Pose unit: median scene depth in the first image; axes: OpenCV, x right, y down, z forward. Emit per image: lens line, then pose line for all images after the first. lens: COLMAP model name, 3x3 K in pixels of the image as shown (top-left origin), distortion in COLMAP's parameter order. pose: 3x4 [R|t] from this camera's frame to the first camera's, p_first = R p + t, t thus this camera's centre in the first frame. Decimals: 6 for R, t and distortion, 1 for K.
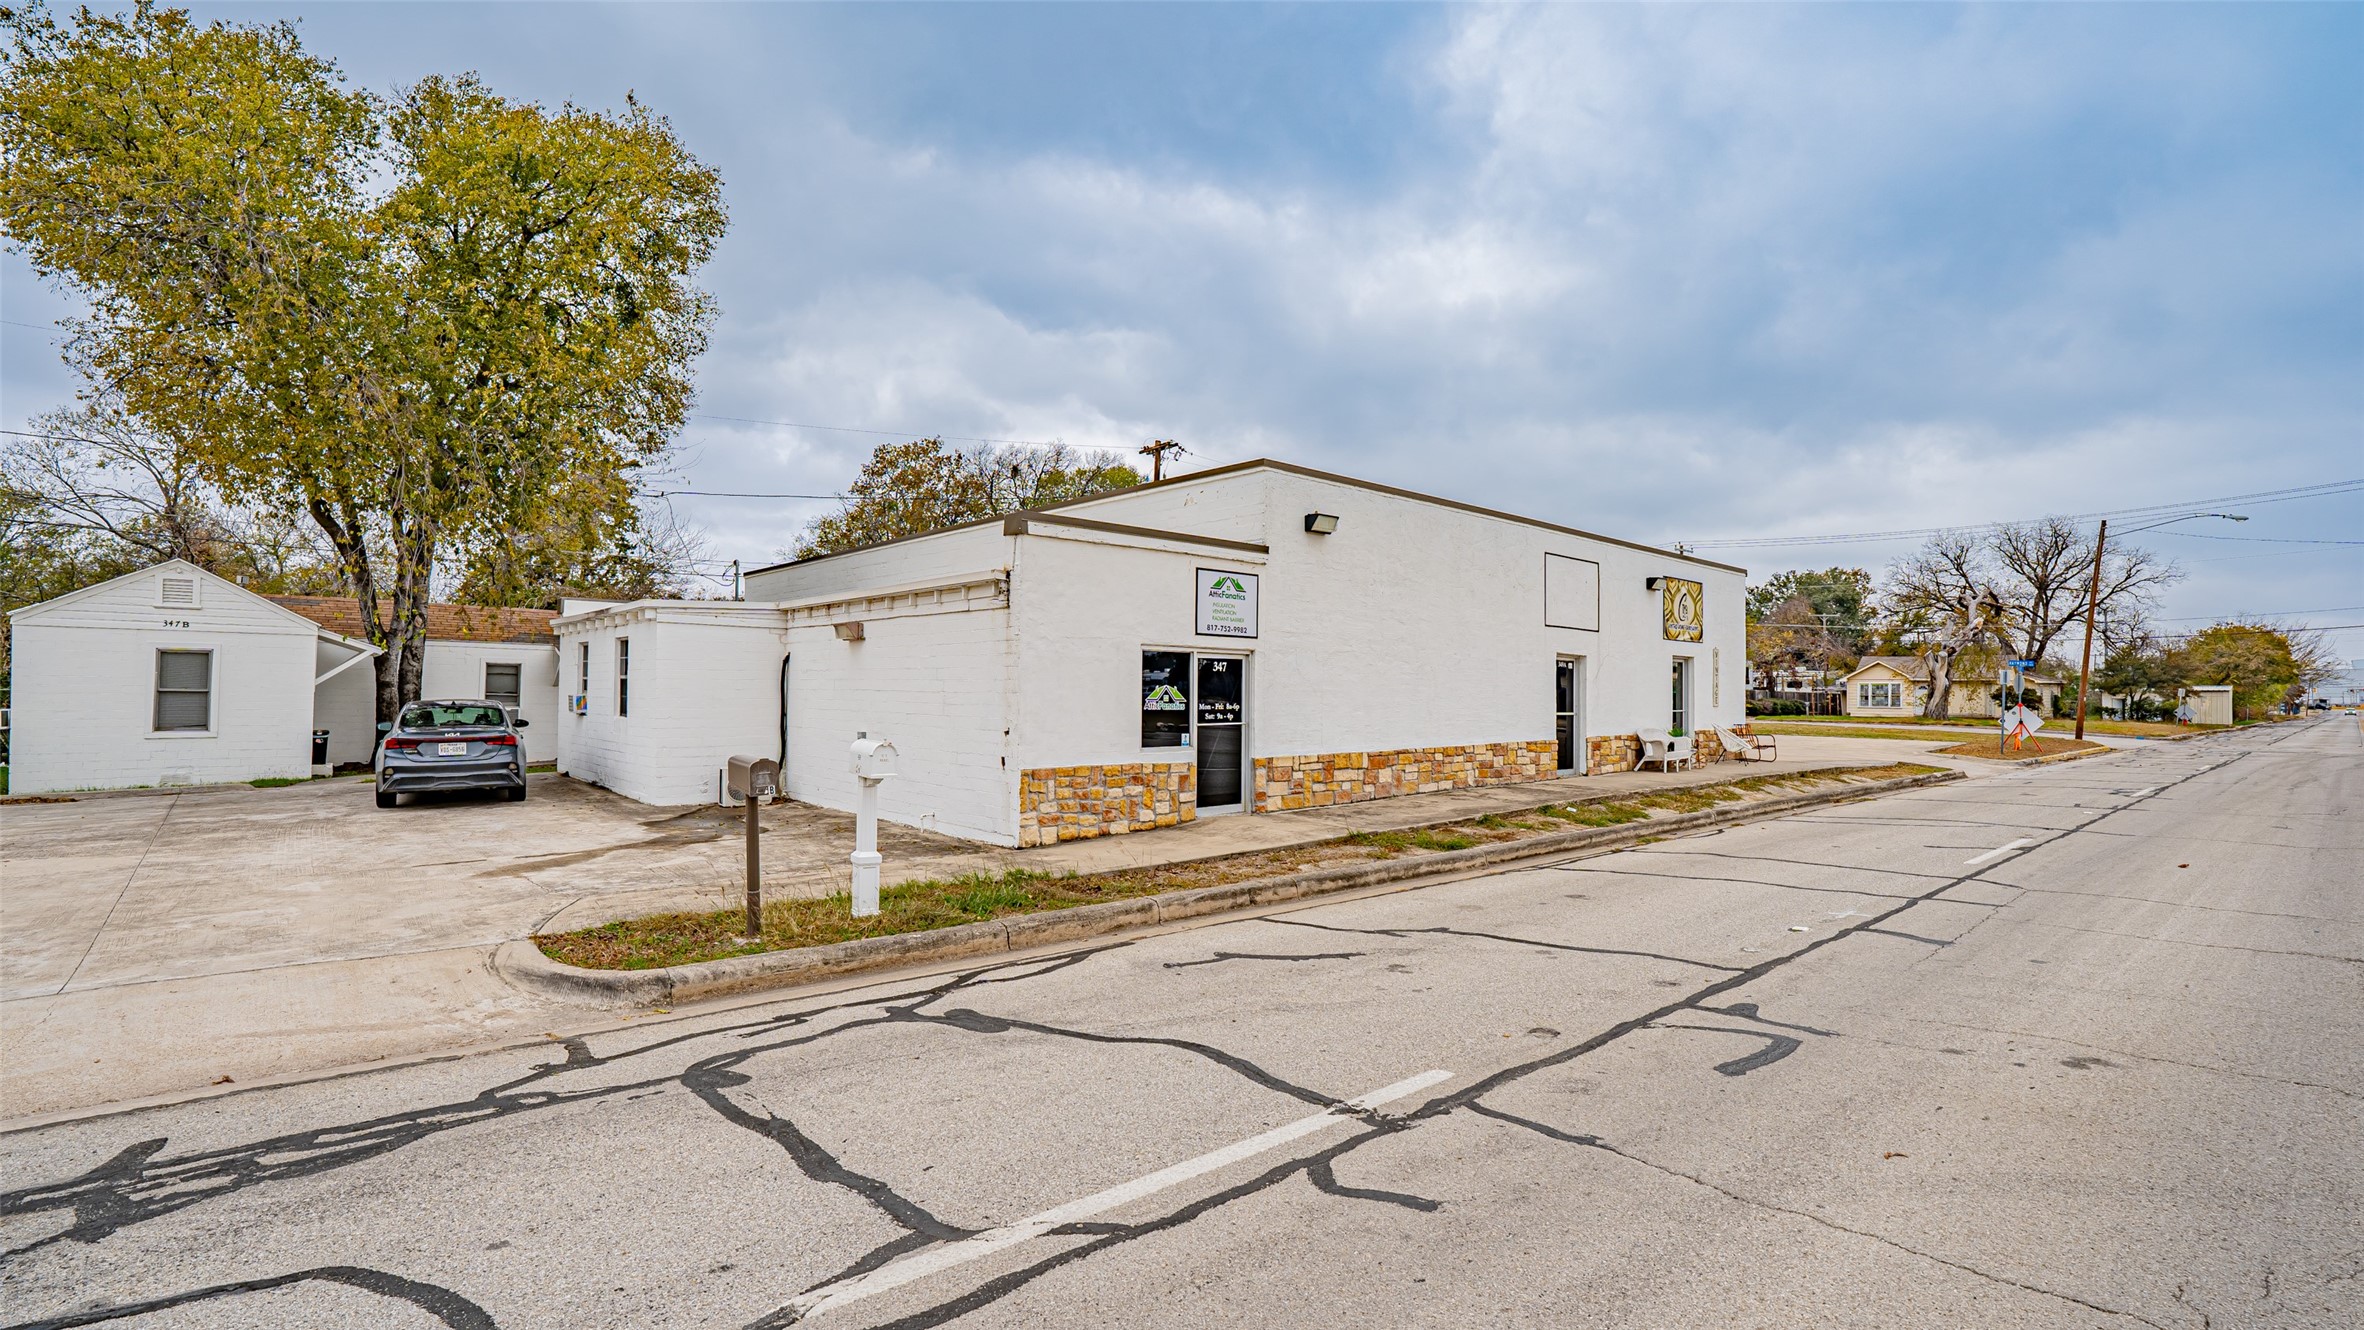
lens RADIAL K [[1108.6, 0, 1167.5], [0, 1108.6, 620.0], [0, 0, 1]] dist [-0.068681, 0.025106]
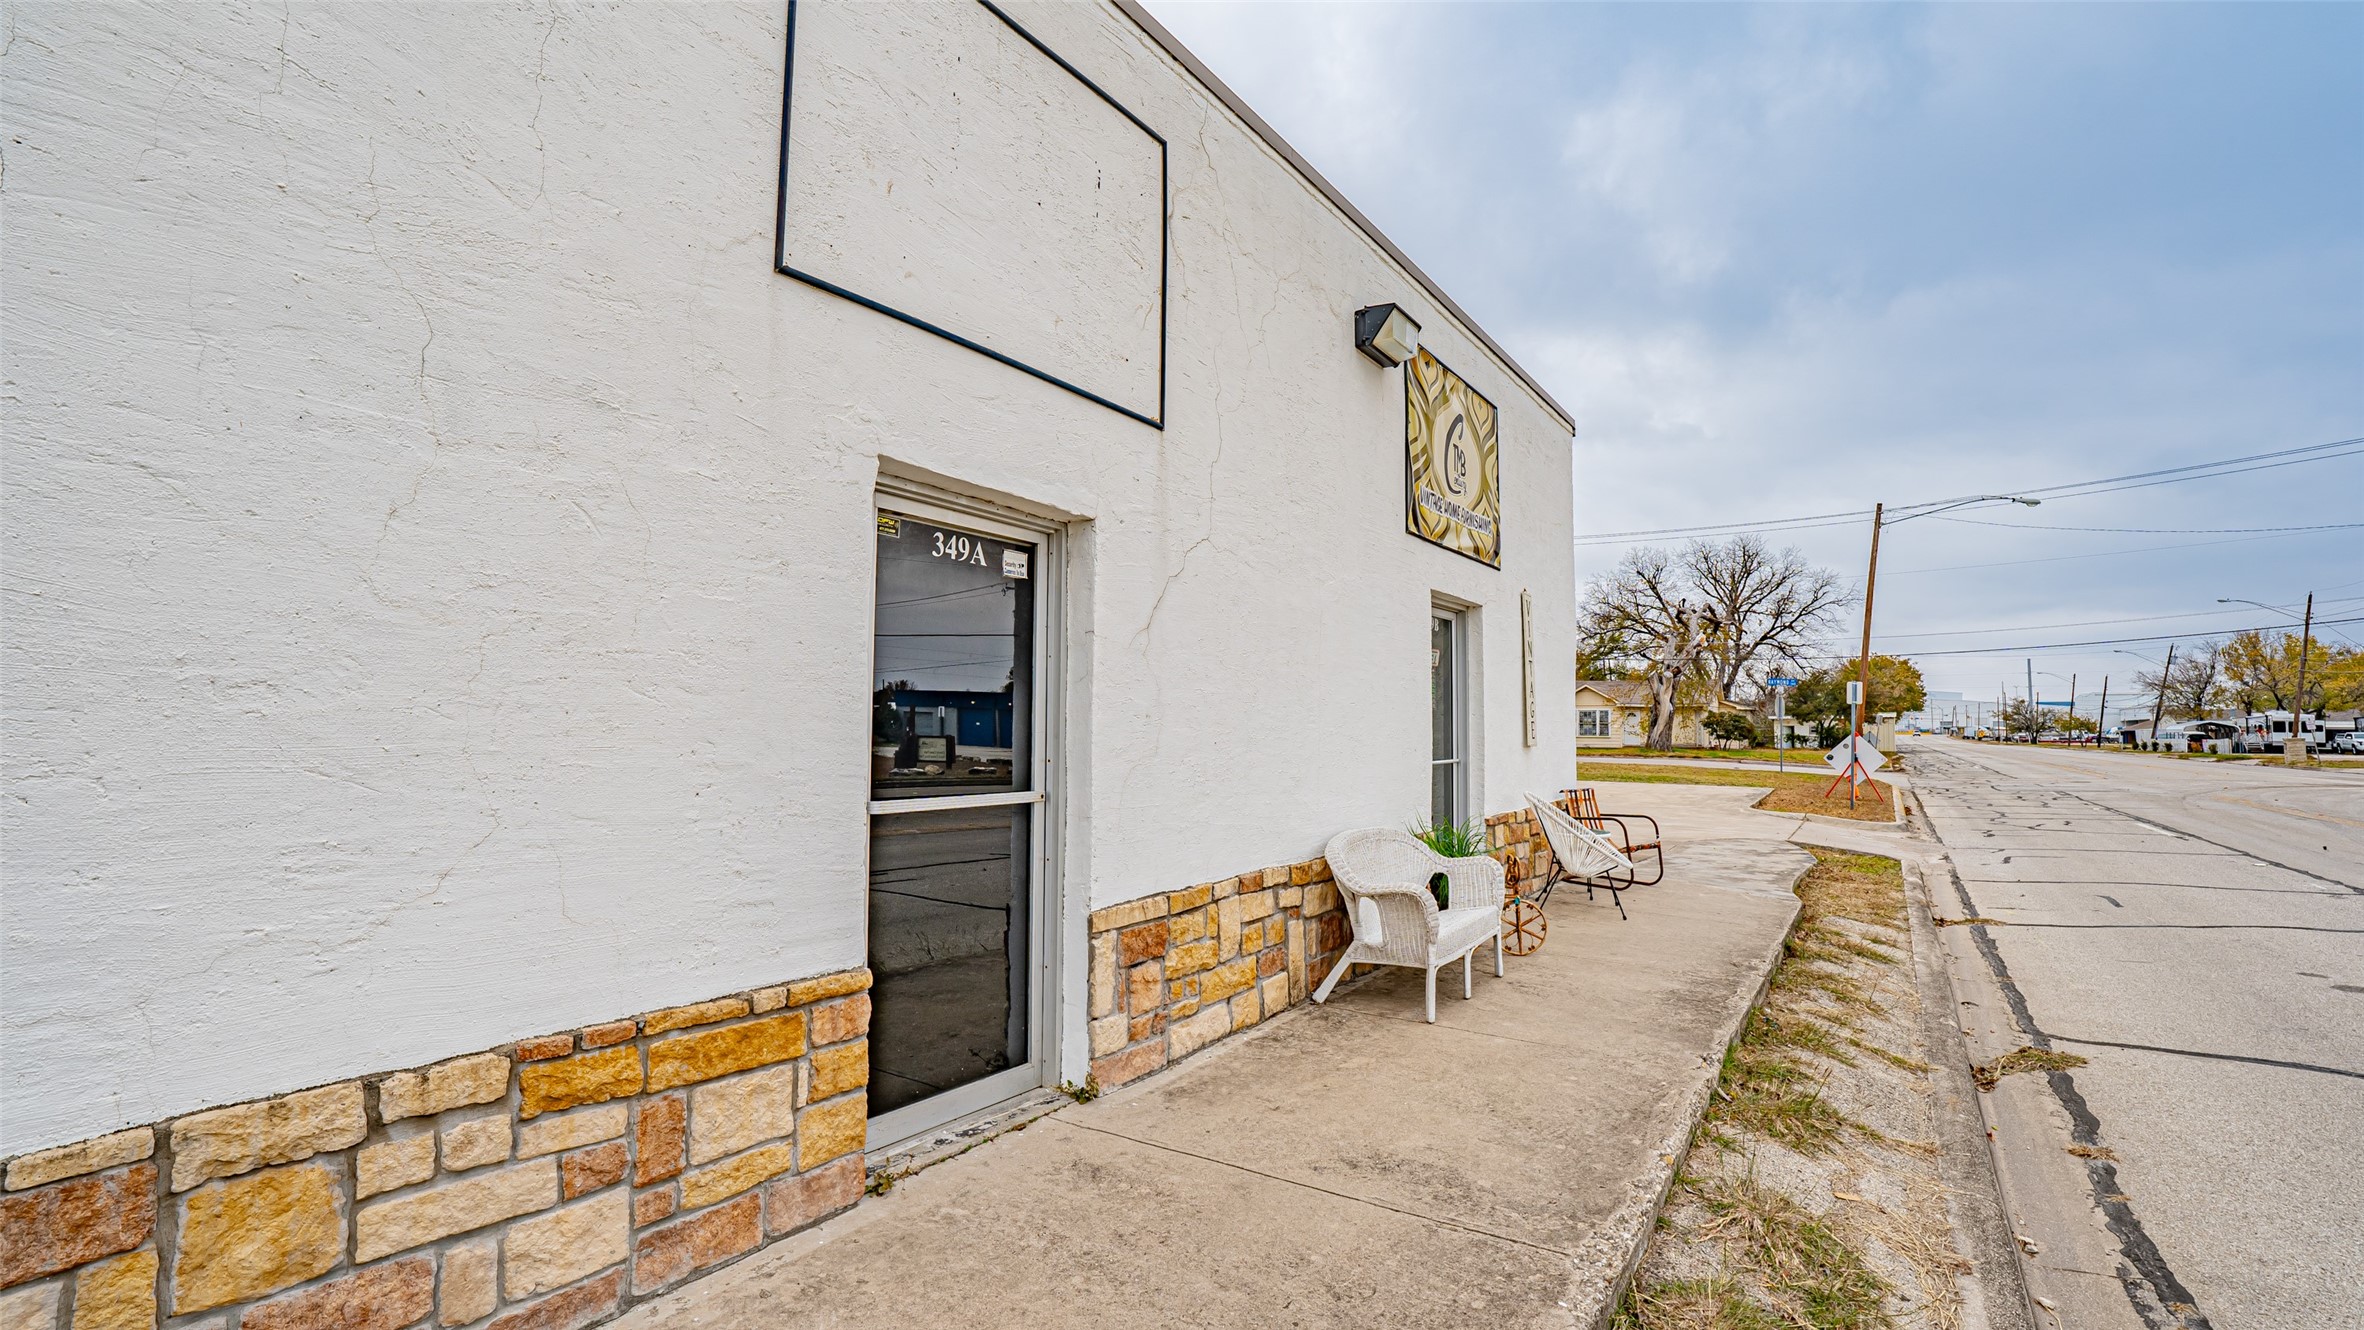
lens RADIAL K [[1108.6, 0, 1167.5], [0, 1108.6, 620.0], [0, 0, 1]] dist [-0.068681, 0.025106]
pose [[0.966851, 0.019741, 0.254576, 0.434388], [-0.012647, 0.999486, -0.029472, 0.074083], [-0.255026, 0.025276, 0.966604, 1.009262]]
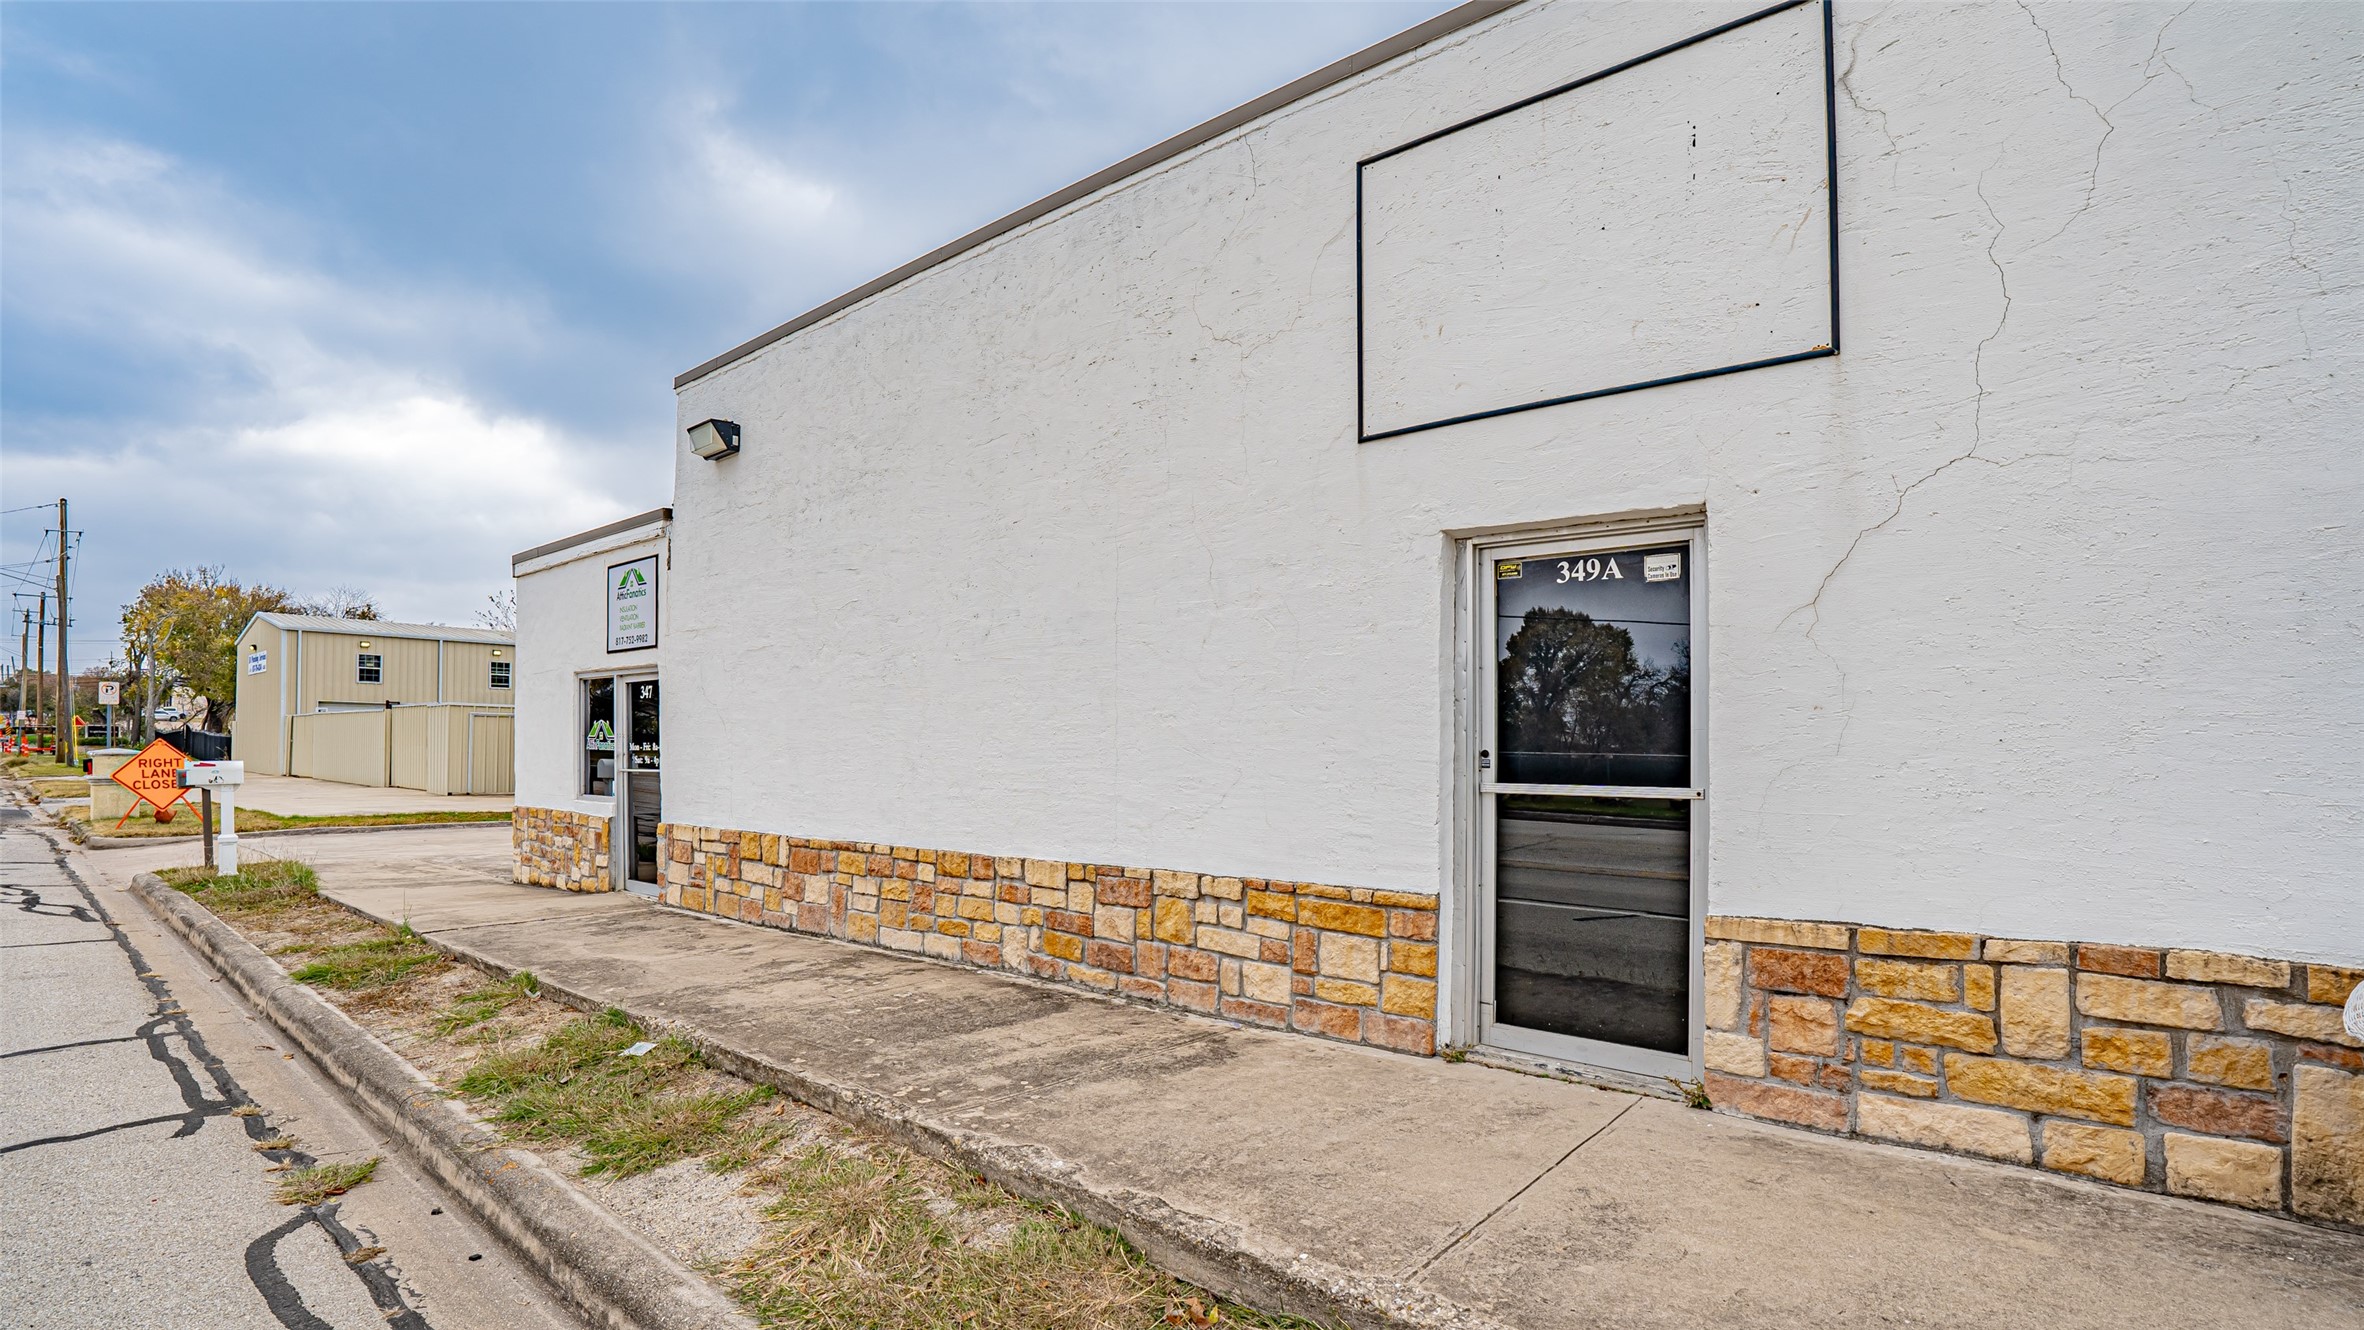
lens RADIAL K [[1130.6, 0, 1158.5], [0, 1130.6, 681.1], [0, 0, 1]] dist [-0.071569, 0.027807]
pose [[0.106317, -0.069628, -0.991891, 0.725369], [0.060846, 0.996131, -0.063404, 0.091253], [0.992469, -0.053611, 0.110142, 1.120495]]
